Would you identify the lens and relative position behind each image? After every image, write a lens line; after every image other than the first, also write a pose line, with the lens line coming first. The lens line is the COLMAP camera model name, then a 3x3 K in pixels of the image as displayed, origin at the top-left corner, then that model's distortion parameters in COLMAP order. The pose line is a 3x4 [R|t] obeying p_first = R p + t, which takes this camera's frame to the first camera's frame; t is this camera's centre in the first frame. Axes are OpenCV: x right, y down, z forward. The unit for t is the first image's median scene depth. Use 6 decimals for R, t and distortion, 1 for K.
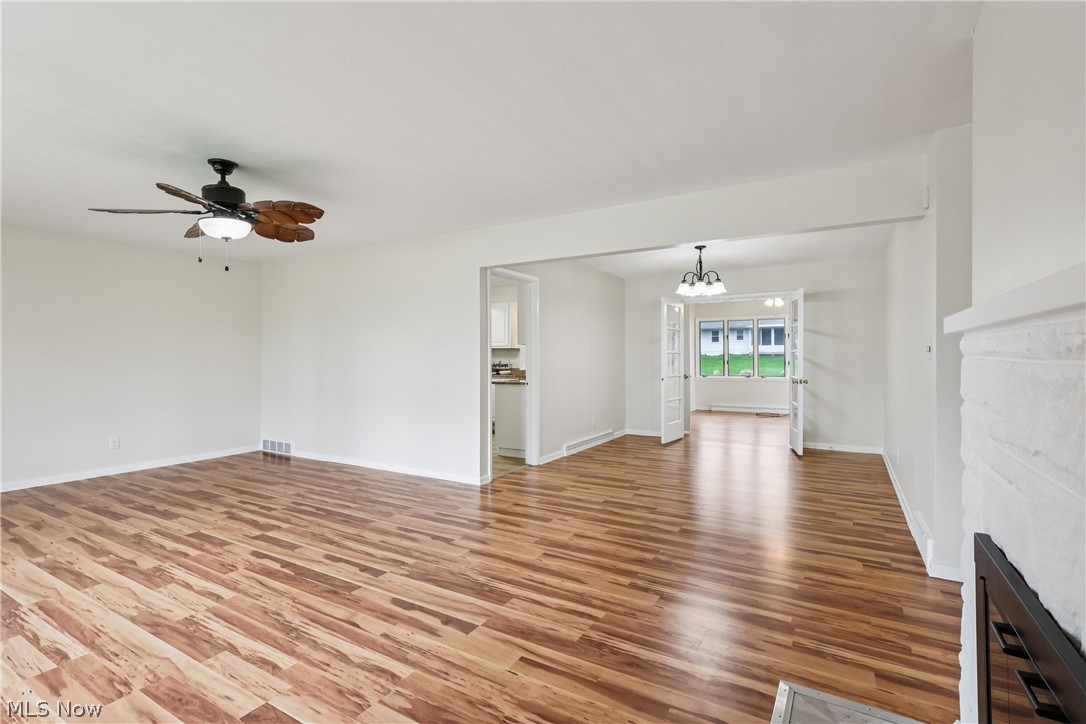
lens RADIAL K [[512.5, 0, 544.0], [0, 512.5, 361.7], [0, 0, 1]] dist [0.012129, -0.001588]
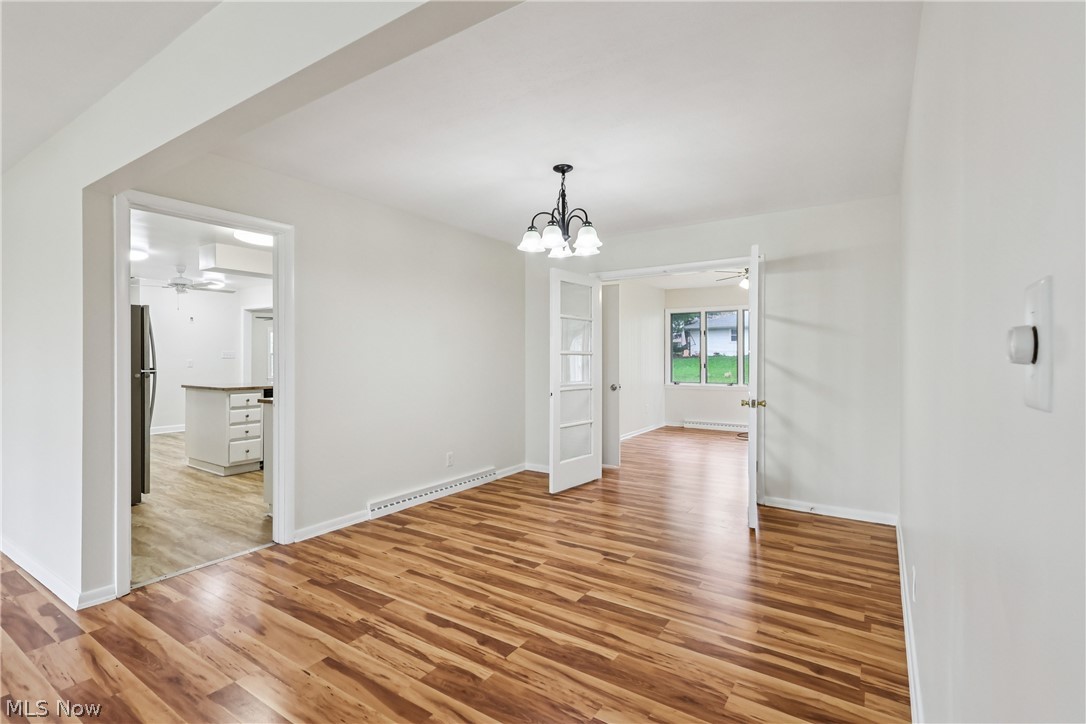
lens RADIAL K [[512.5, 0, 542.6], [0, 512.5, 361.5], [0, 0, 1]] dist [0.012129, -0.001588]
pose [[0.998487, 0.002944, -0.054904, 0.268399], [-0.002973, 0.999995, -0.000461, -0.007473], [0.054902, 0.000624, 0.998492, 0.367736]]
